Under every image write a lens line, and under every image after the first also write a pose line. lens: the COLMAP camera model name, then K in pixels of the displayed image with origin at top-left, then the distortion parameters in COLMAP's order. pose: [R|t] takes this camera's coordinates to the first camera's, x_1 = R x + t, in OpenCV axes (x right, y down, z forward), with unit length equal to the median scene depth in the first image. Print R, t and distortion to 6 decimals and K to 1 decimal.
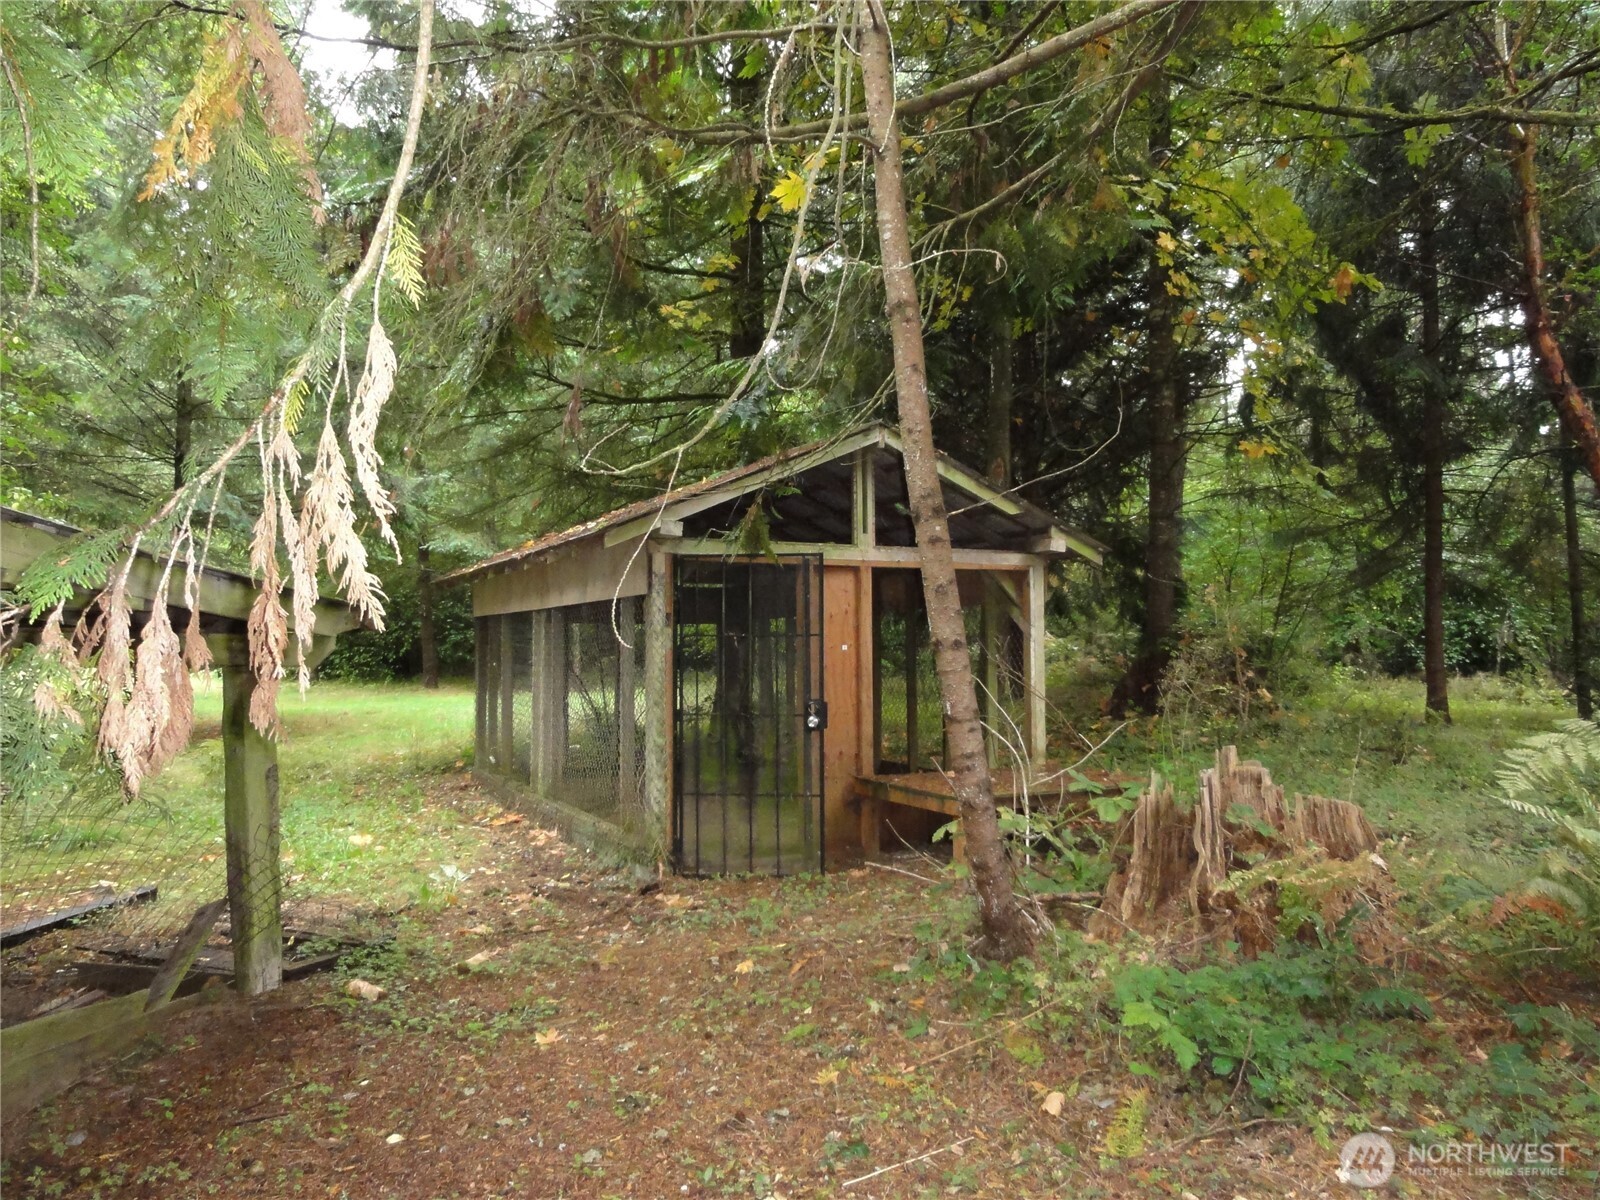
lens RADIAL K [[1133.4, 0, 801.4], [0, 1133.4, 599.5], [0, 0, 1]] dist [-0.011776, -0.001626]
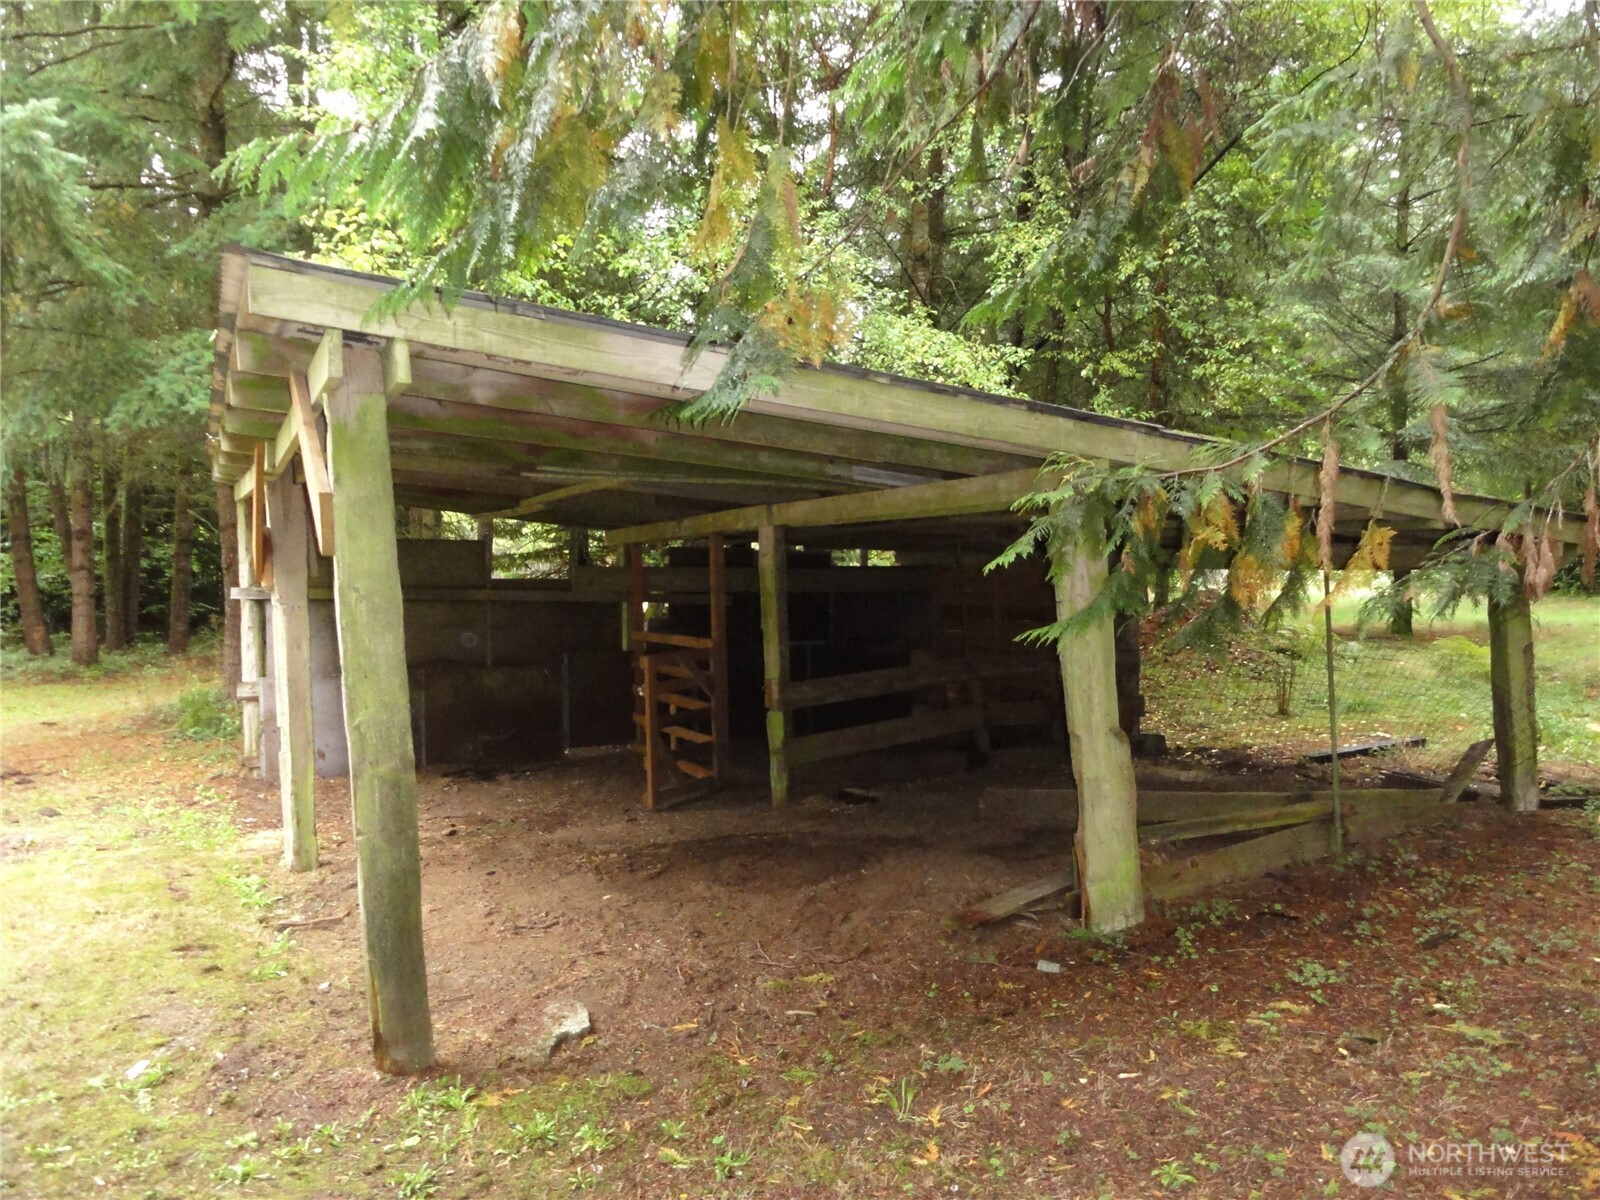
lens RADIAL K [[1133.4, 0, 802.5], [0, 1133.4, 597.3], [0, 0, 1]] dist [-0.011776, -0.001626]
pose [[0.561978, 0.018812, -0.826939, 0.131833], [0.043606, 0.997677, 0.052330, -0.010901], [0.826002, -0.065467, 0.559852, -0.407374]]
